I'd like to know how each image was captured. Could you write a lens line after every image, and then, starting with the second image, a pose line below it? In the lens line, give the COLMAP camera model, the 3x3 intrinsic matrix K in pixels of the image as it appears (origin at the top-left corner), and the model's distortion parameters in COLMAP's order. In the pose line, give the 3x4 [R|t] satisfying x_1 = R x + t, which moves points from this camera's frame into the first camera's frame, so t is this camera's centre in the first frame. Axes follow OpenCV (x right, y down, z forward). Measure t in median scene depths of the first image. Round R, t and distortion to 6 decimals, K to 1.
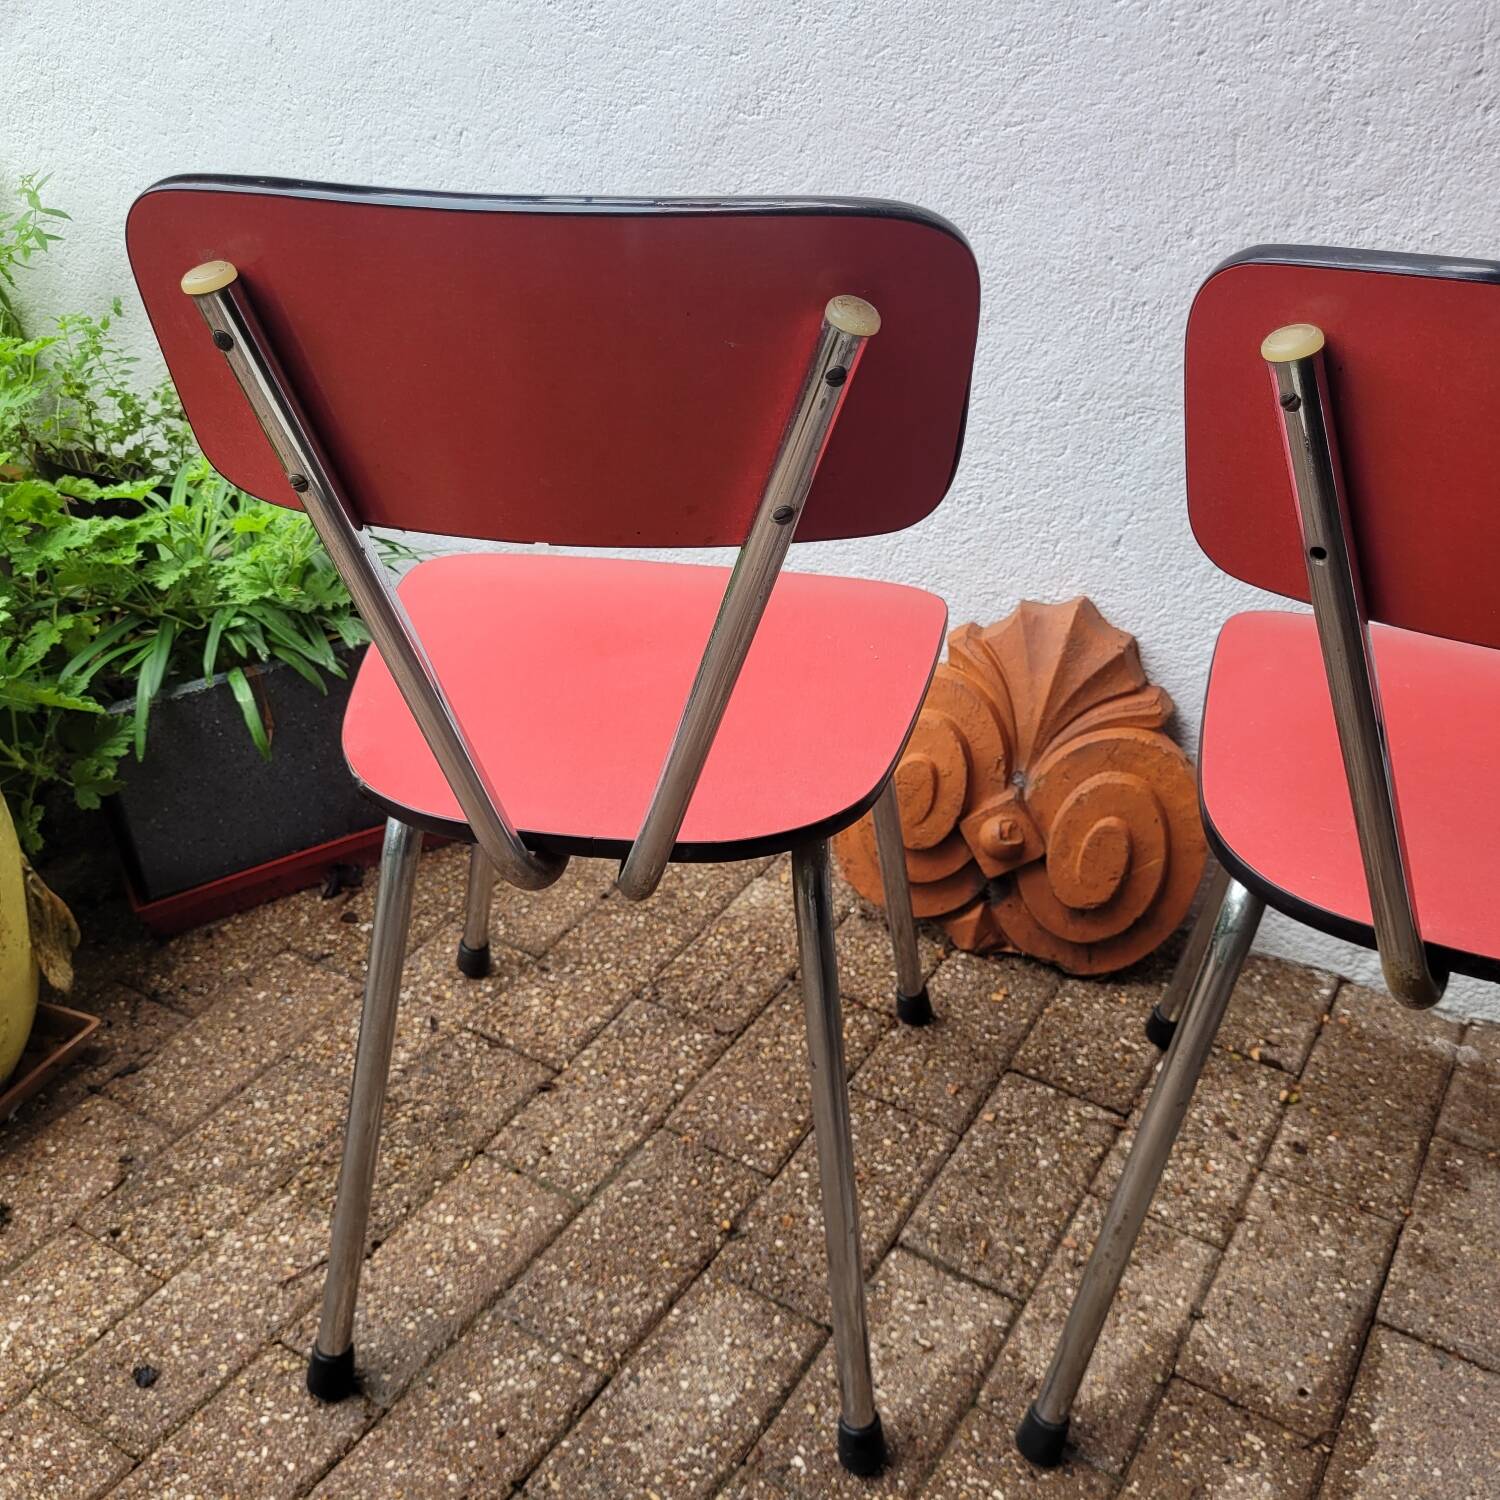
lens RADIAL K [[1522.3, 0, 732.9], [0, 1522.3, 738.5], [0, 0, 1]] dist [0.019357, 0.000000]
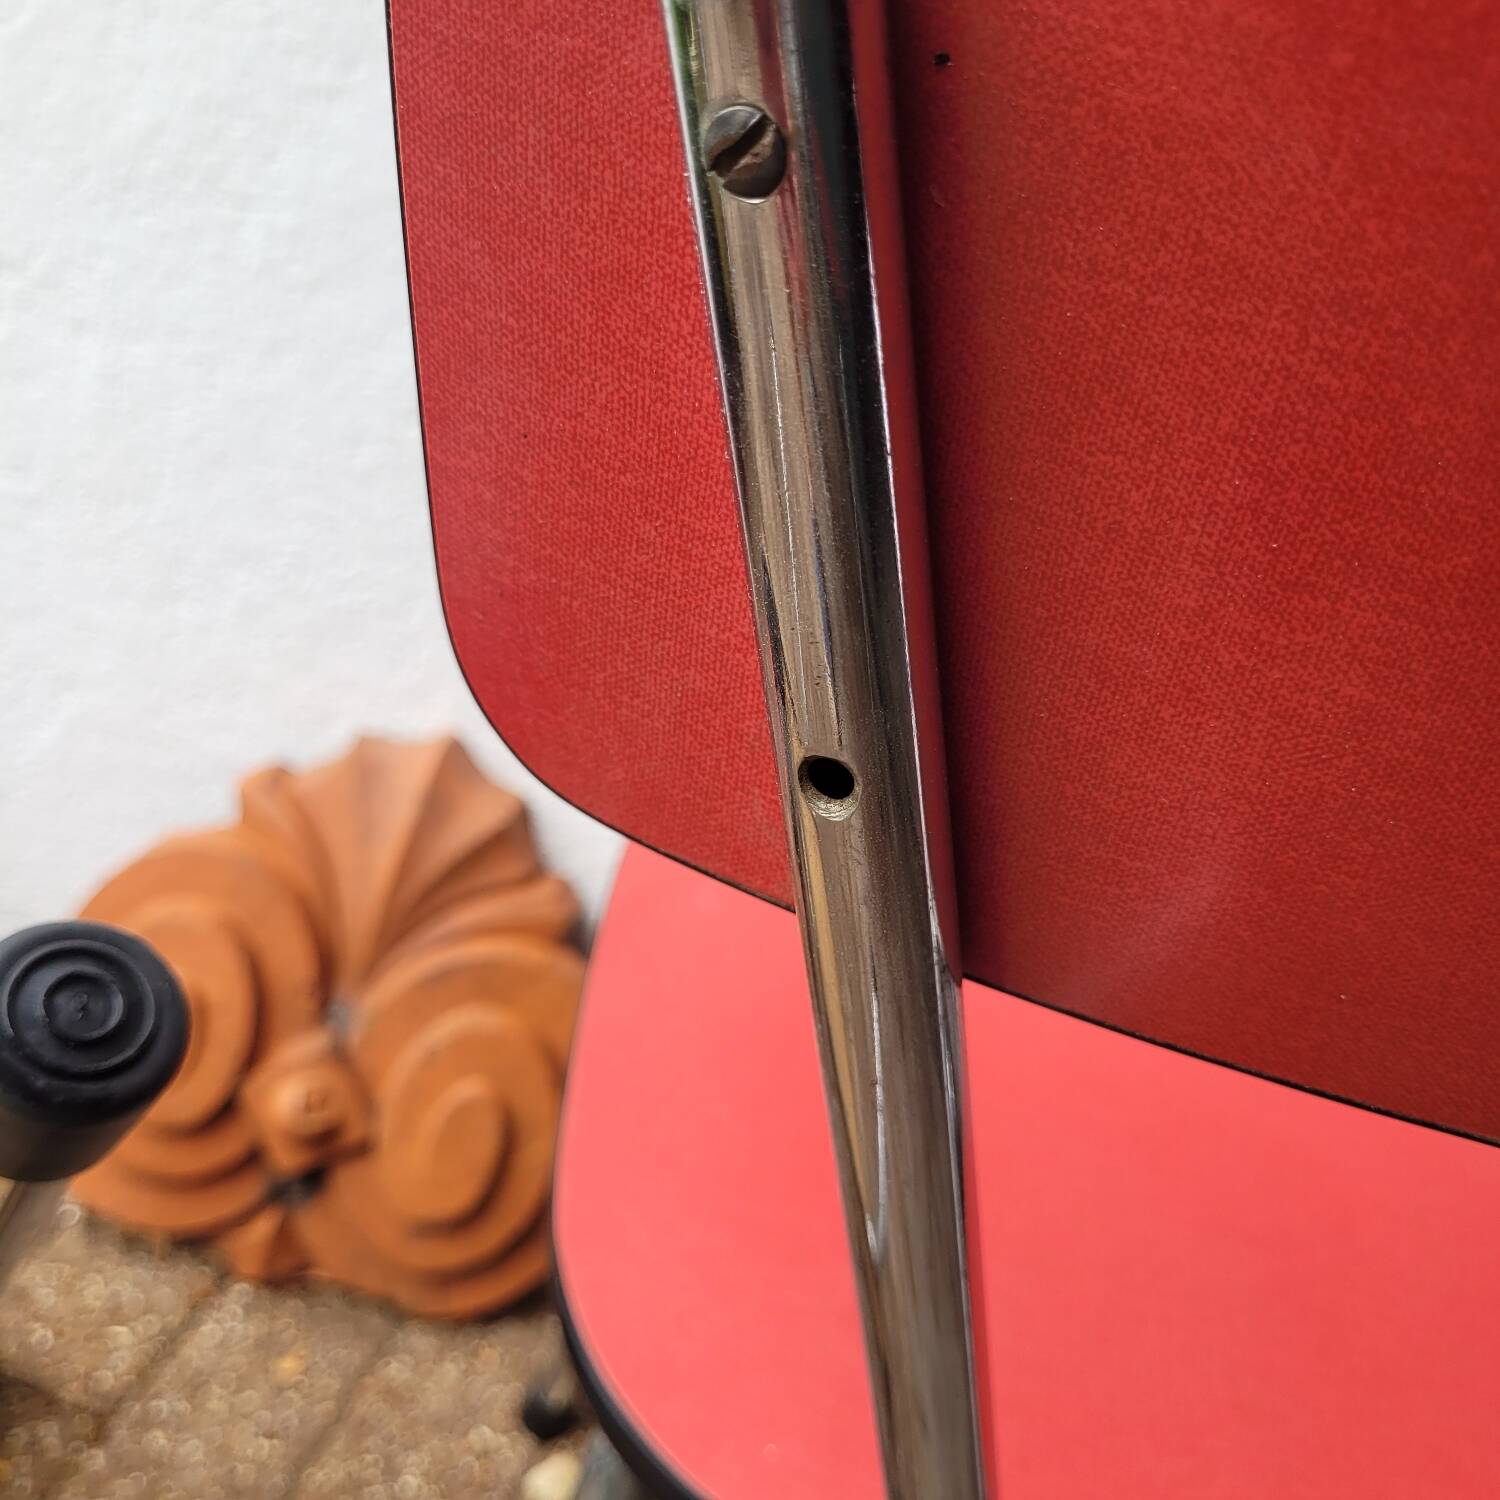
lens RADIAL K [[1522.3, 0, 758.7], [0, 1522.3, 738.8], [0, 0, 1]] dist [0.019357, 0.000000]
pose [[0.937723, 0.051649, 0.343523, 0.146772], [-0.029478, 0.997149, -0.069455, -0.055098], [-0.346131, 0.055003, 0.936572, 0.393107]]
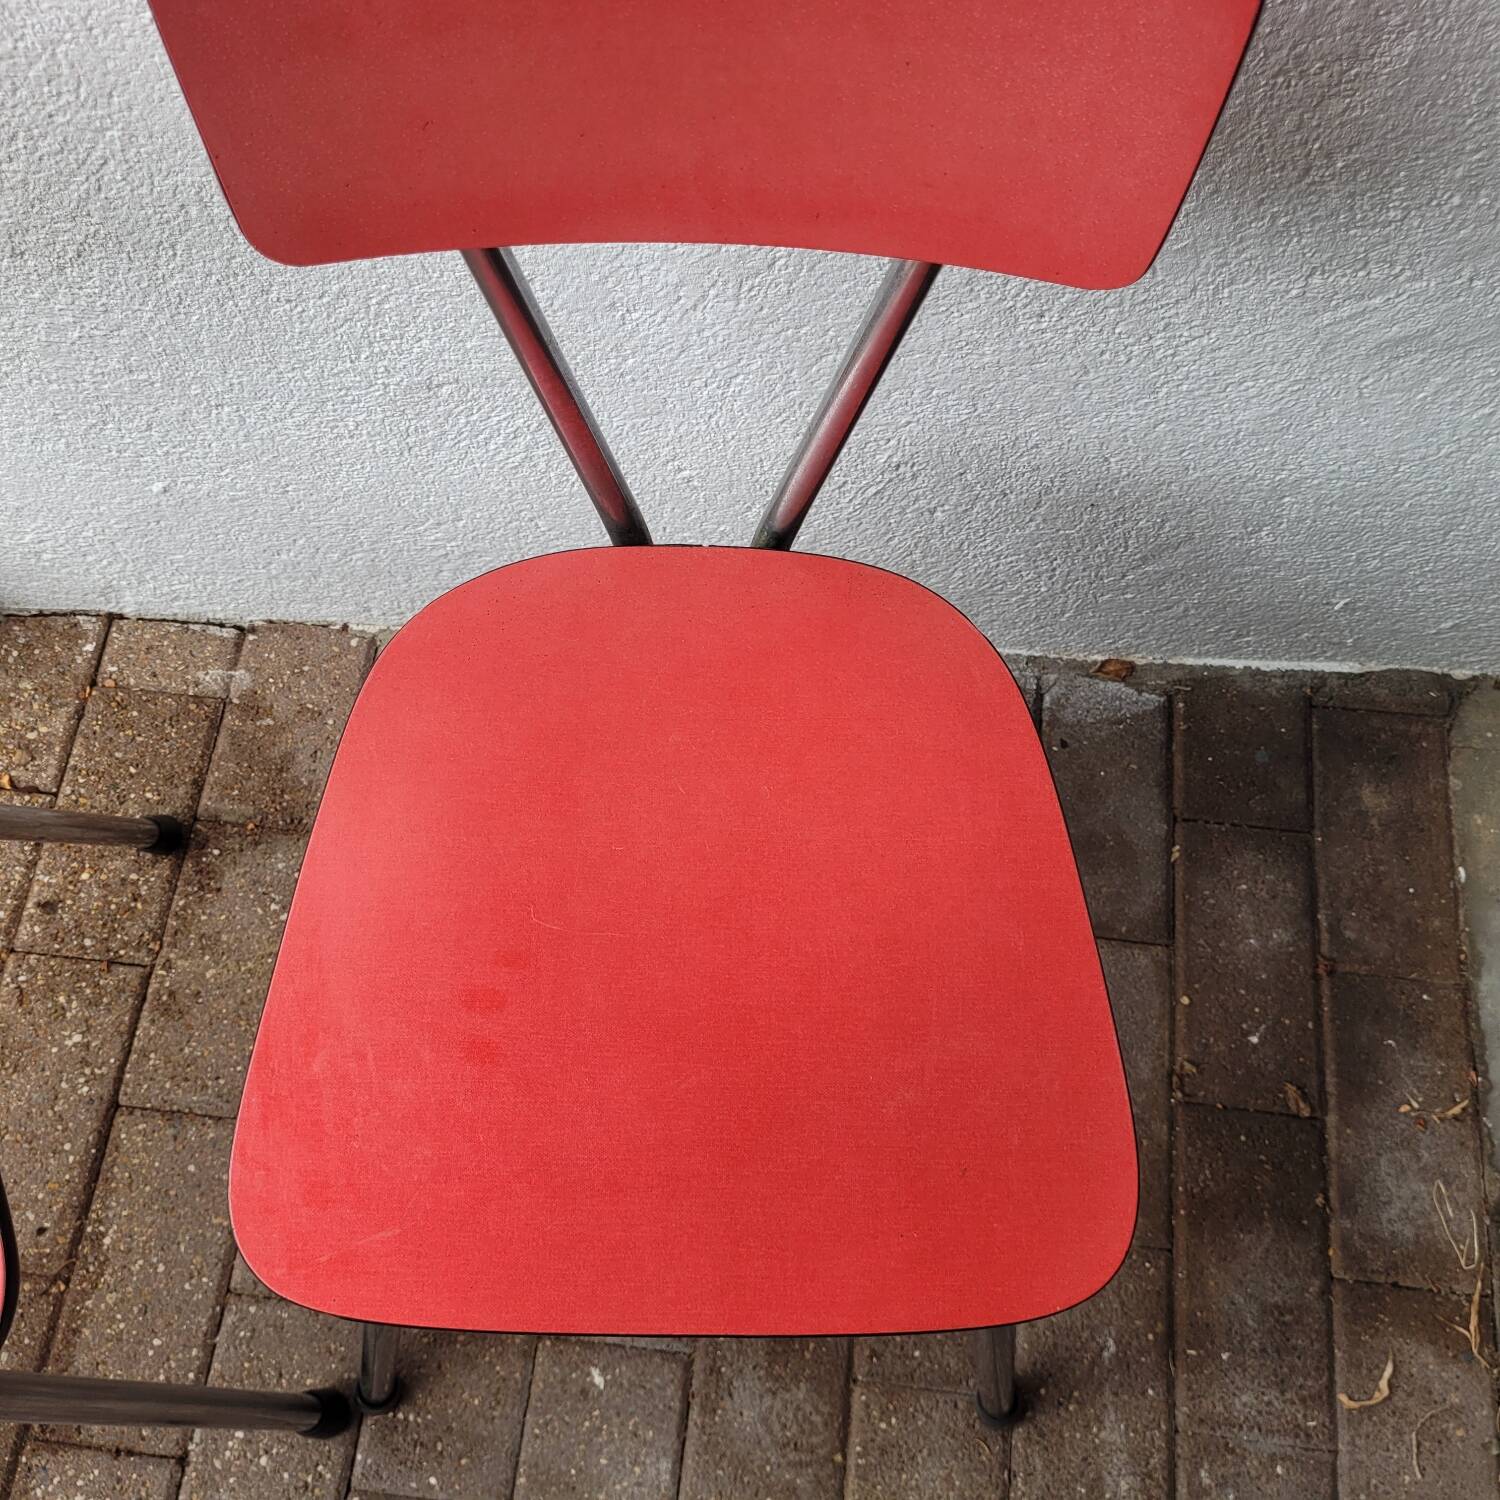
lens RADIAL K [[1522.3, 0, 729.3], [0, 1522.3, 708.4], [0, 0, 1]] dist [0.019357, 0.000000]
pose [[0.904983, -0.392472, 0.164230, 0.652213], [0.211144, 0.749444, 0.627497, -0.325153], [-0.369356, -0.533198, 0.761102, 0.207183]]
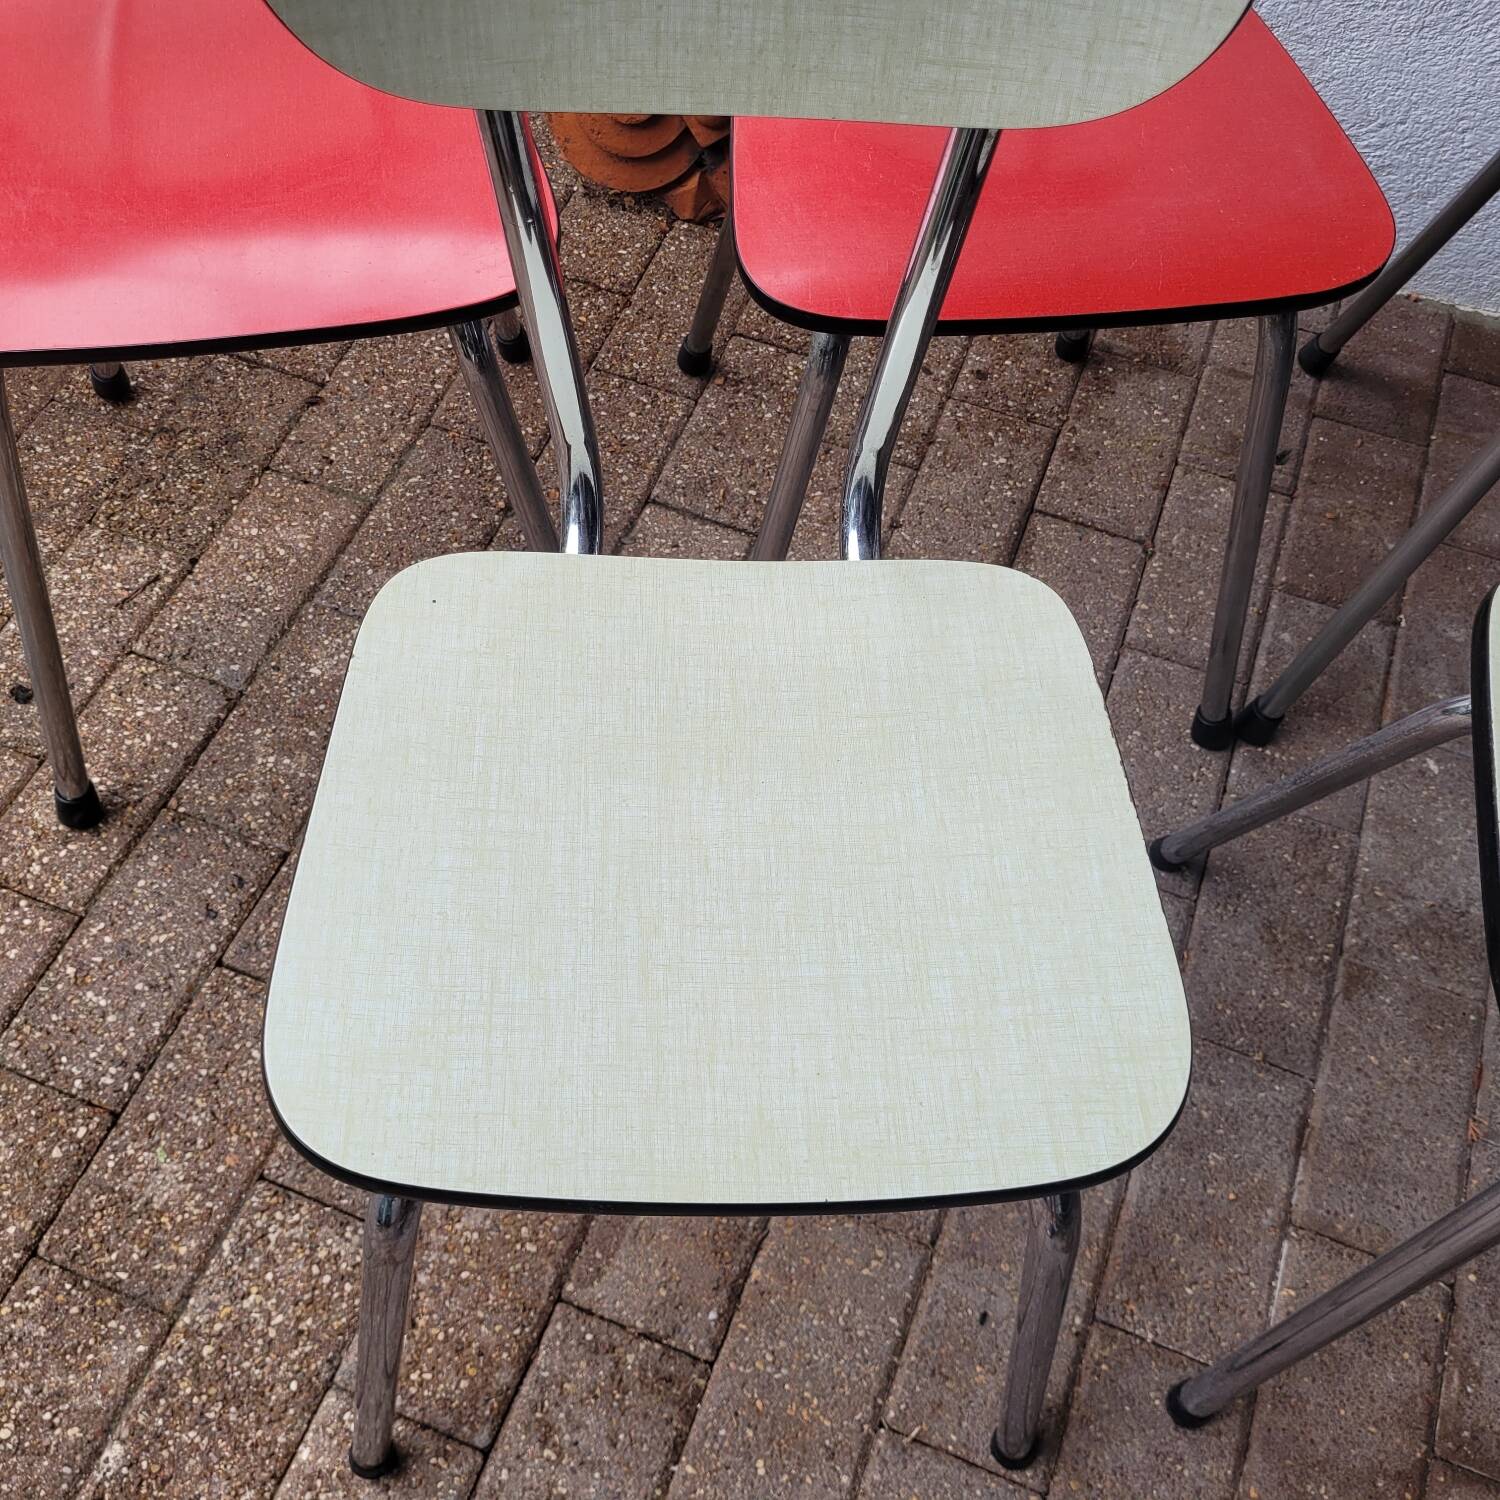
lens RADIAL K [[1522.3, 0, 730.7], [0, 1522.3, 743.5], [0, 0, 1]] dist [0.019357, 0.000000]
pose [[0.980099, -0.151488, 0.128288, -0.009291], [0.070759, 0.870406, 0.487224, -0.069091], [-0.185471, -0.468450, 0.863803, -0.104439]]
